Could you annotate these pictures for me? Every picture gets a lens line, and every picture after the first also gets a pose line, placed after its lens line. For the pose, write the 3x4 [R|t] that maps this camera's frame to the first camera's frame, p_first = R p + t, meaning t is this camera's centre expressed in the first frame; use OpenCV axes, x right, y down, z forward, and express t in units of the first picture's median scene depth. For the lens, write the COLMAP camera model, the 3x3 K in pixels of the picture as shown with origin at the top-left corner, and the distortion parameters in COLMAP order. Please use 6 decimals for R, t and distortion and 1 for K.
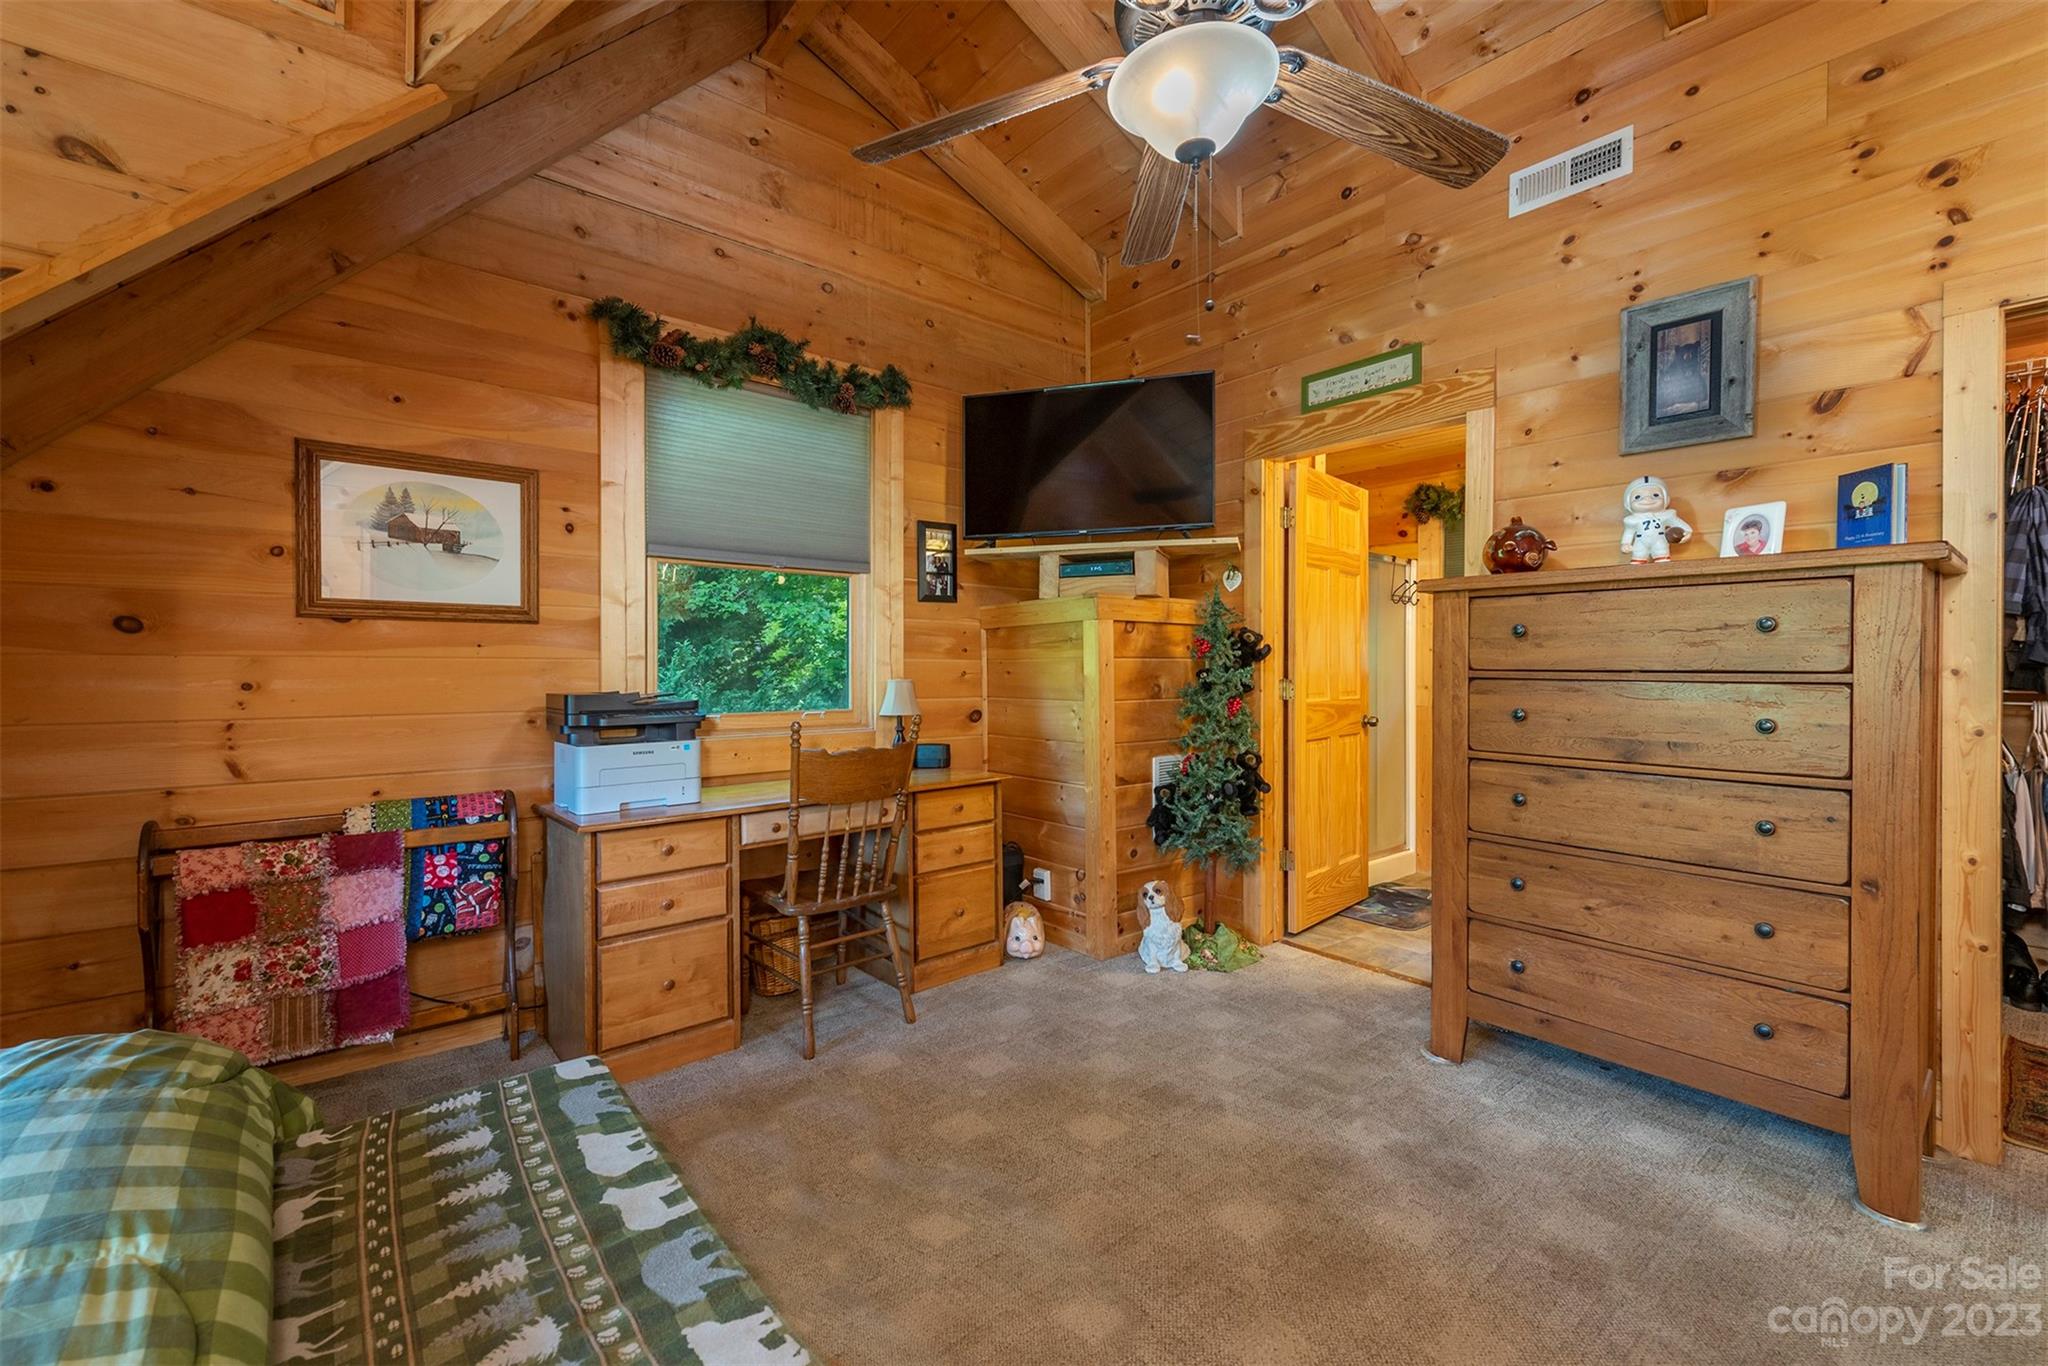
lens RADIAL K [[841.9, 0, 1029.4], [0, 841.9, 675.5], [0, 0, 1]] dist [0.008583, -0.001757]
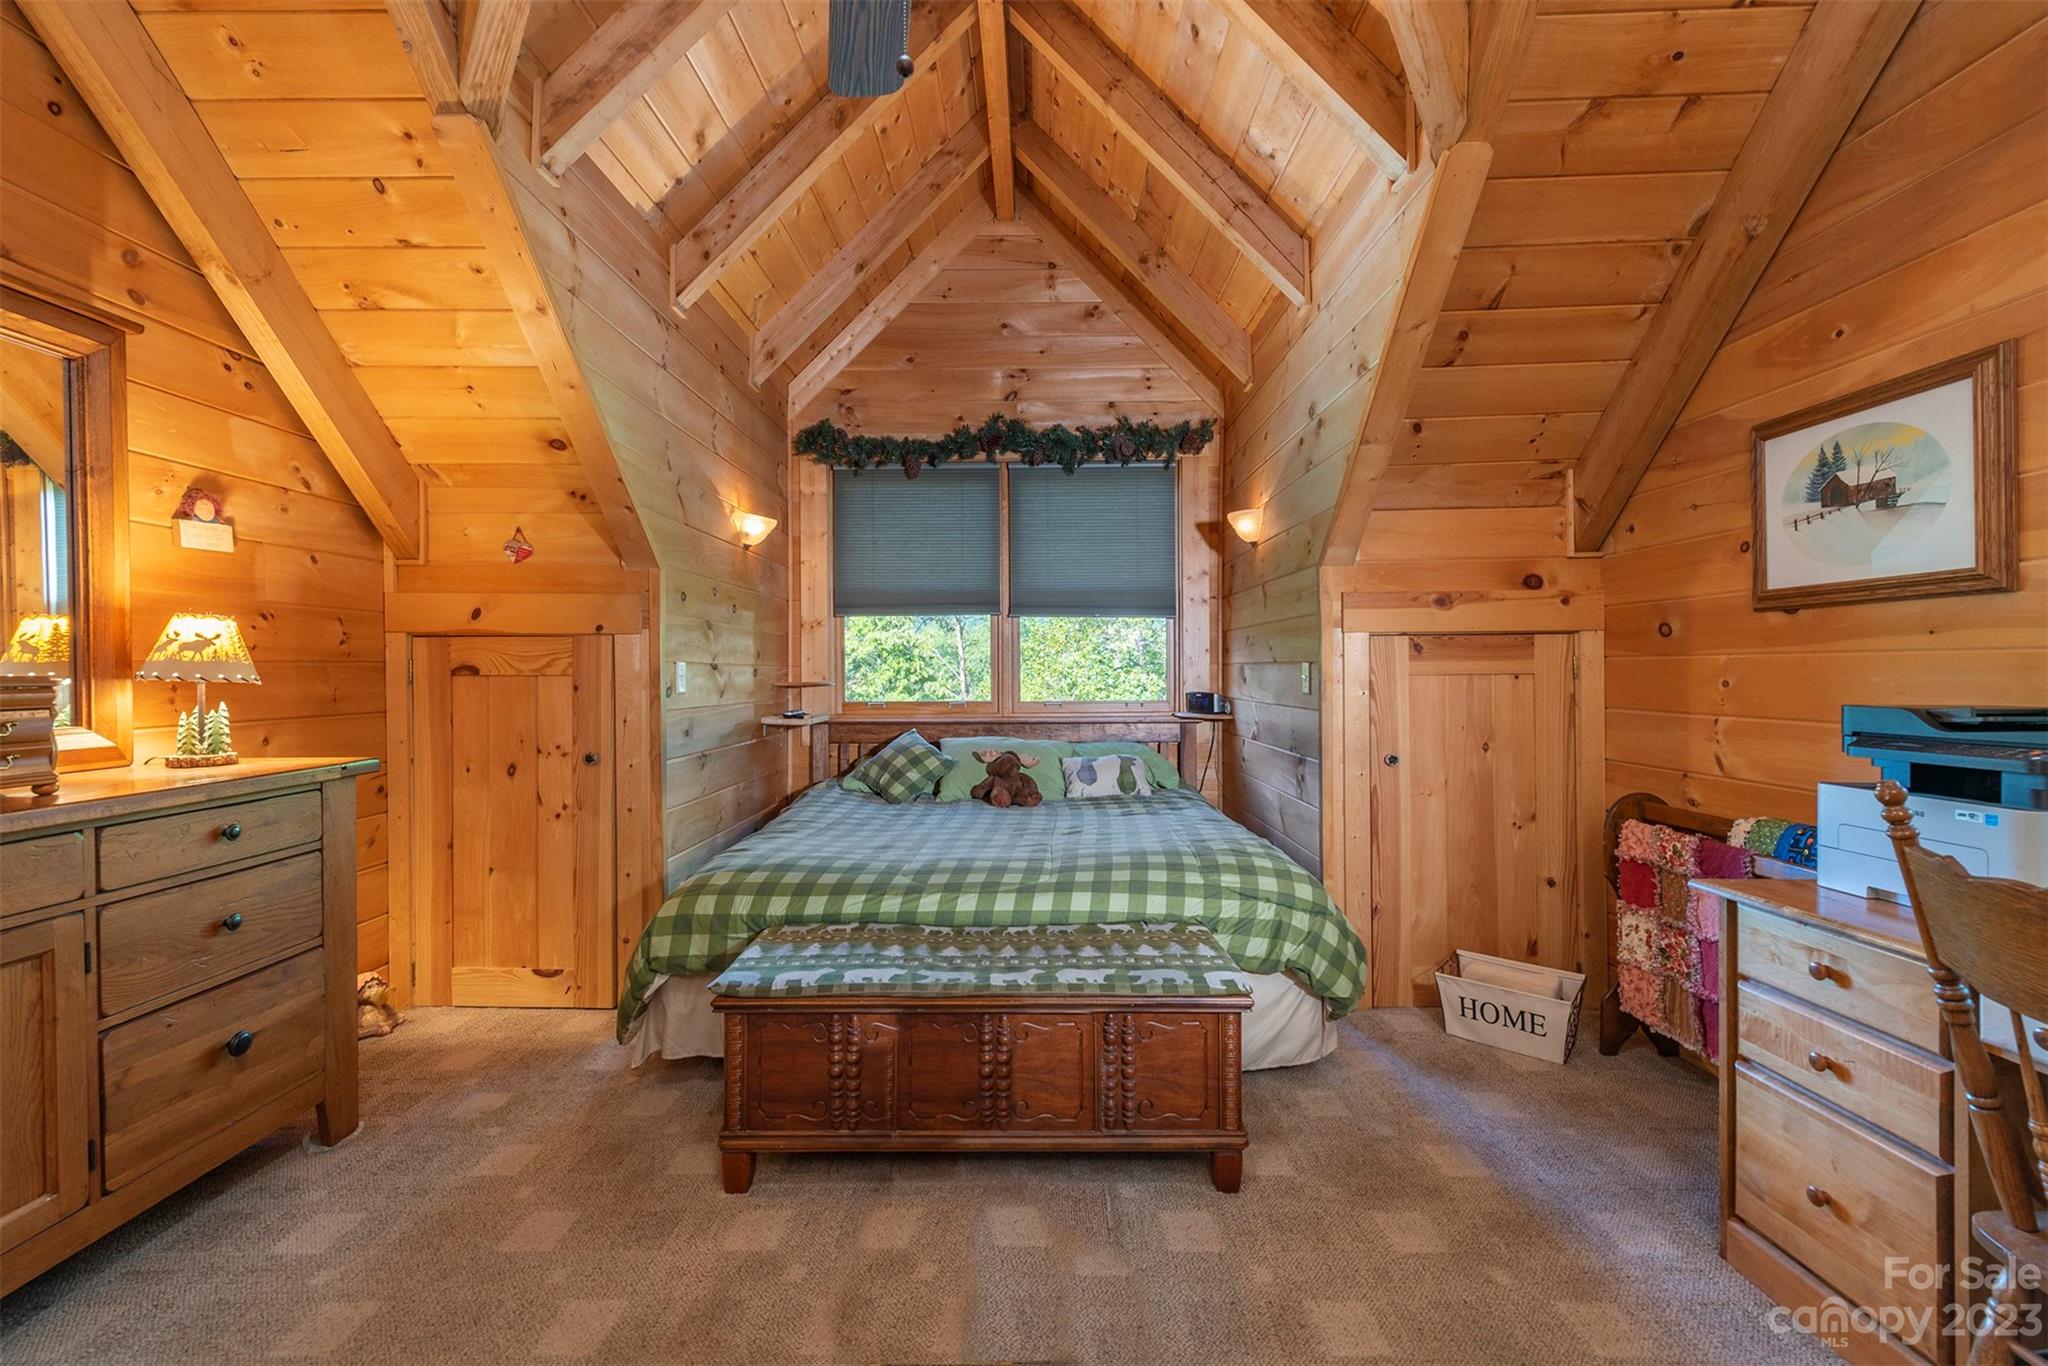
lens RADIAL K [[841.9, 0, 1034.7], [0, 841.9, 677.4], [0, 0, 1]] dist [0.008583, -0.001757]
pose [[-0.635727, 0.010605, -0.771841, 0.382449], [-0.001340, 0.999889, 0.014841, -0.008195], [0.771913, 0.010469, -0.635642, 0.947201]]
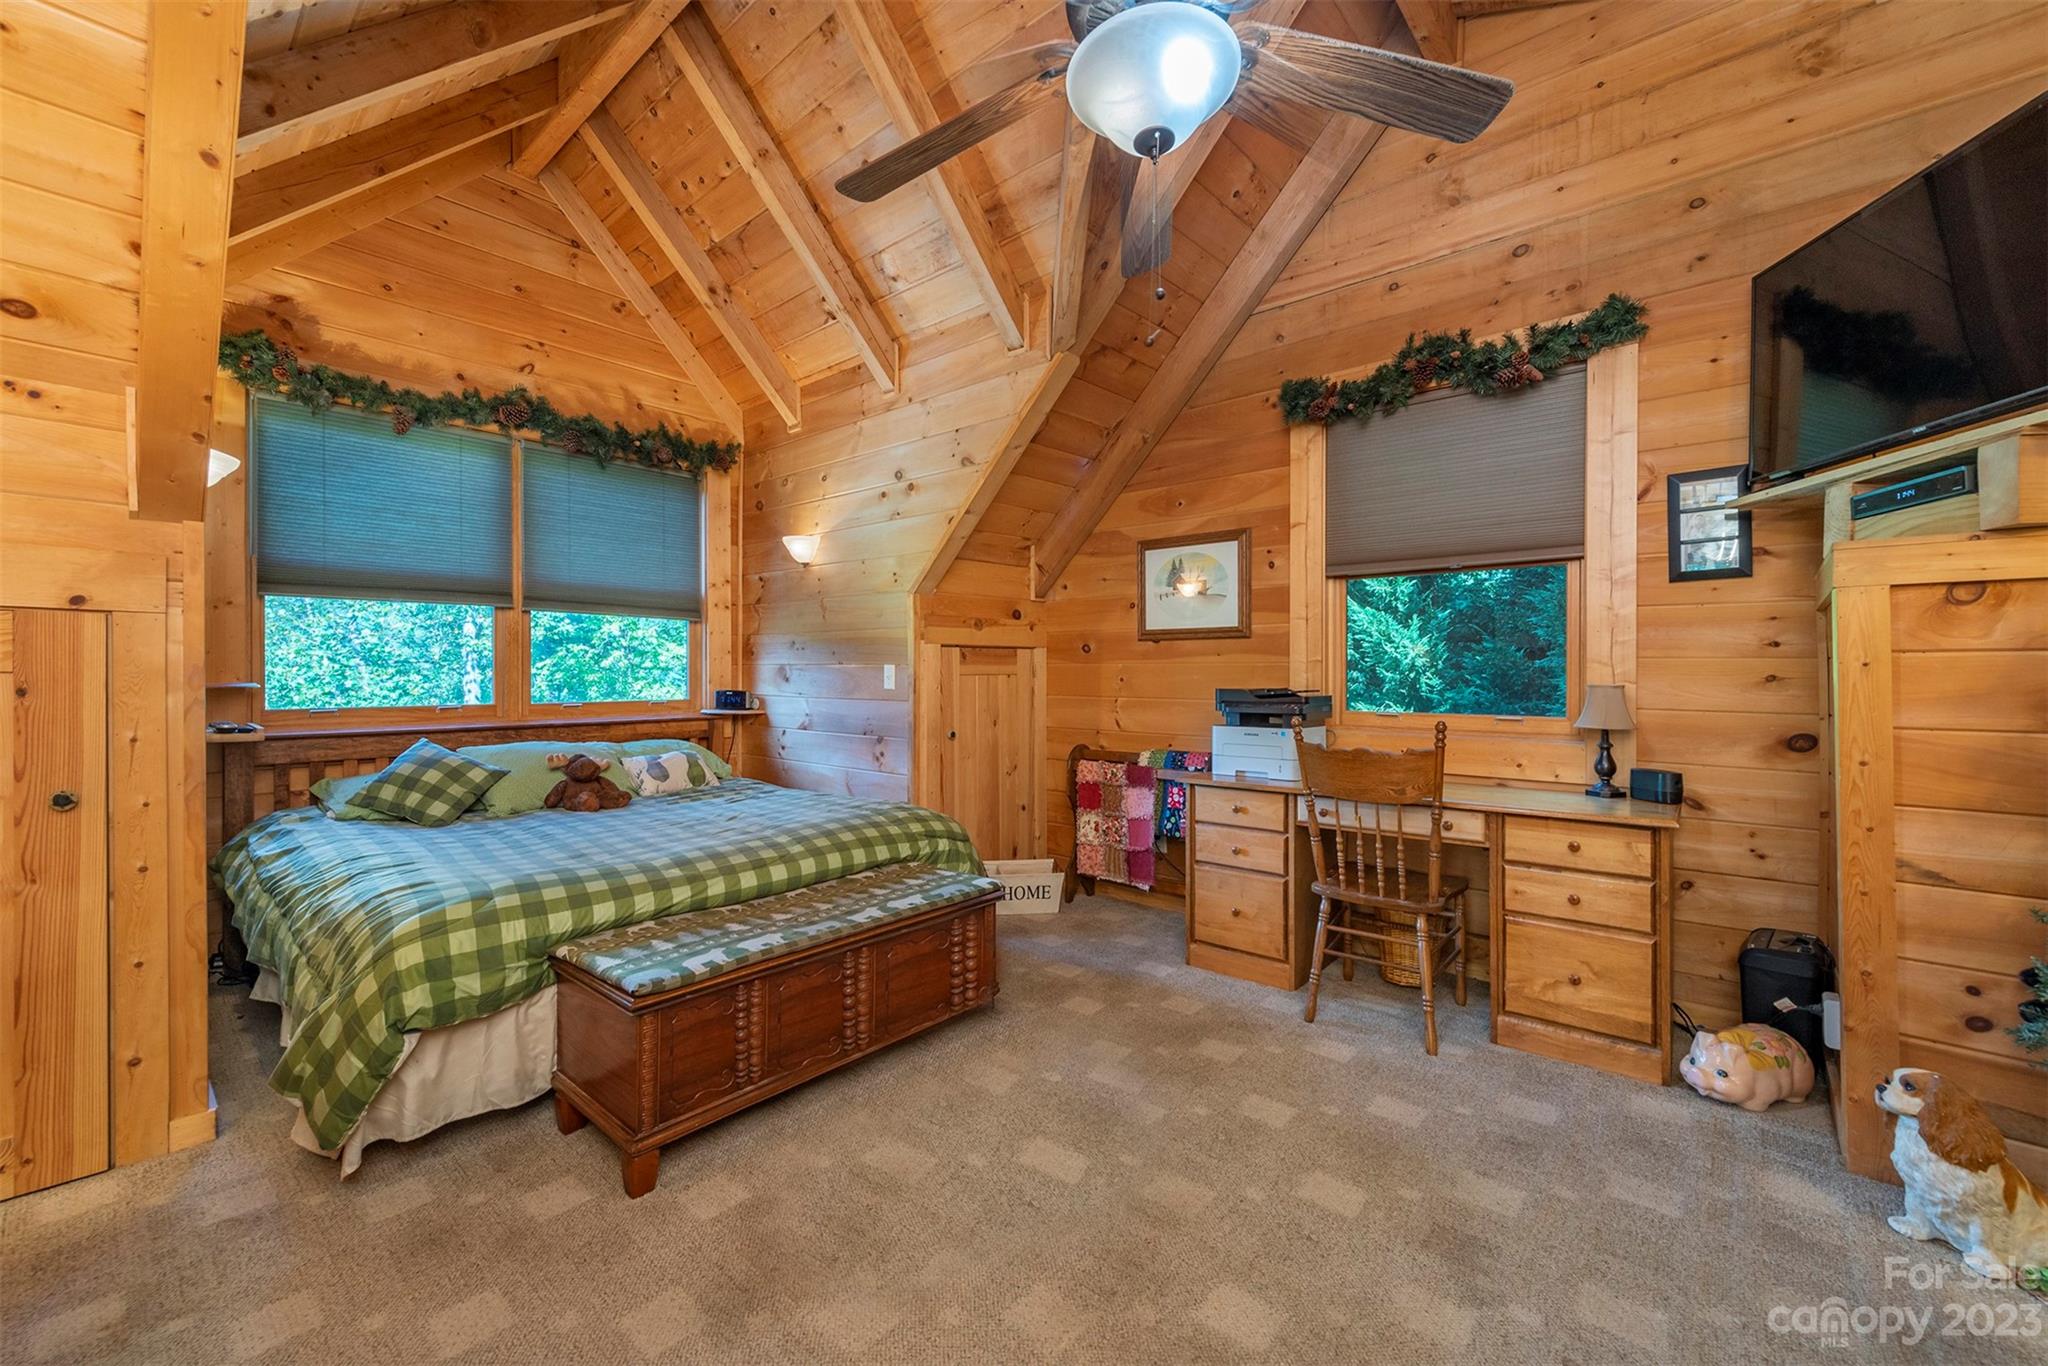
lens RADIAL K [[800.0, 0, 1033.3], [0, 800.0, 679.2], [0, 0, 1]] dist [0.013288, -0.003884]
pose [[0.173474, 0.011659, -0.984769, 0.735337], [-0.010077, 0.999899, 0.010063, -0.003346], [0.984787, 0.008178, 0.173574, 0.472022]]
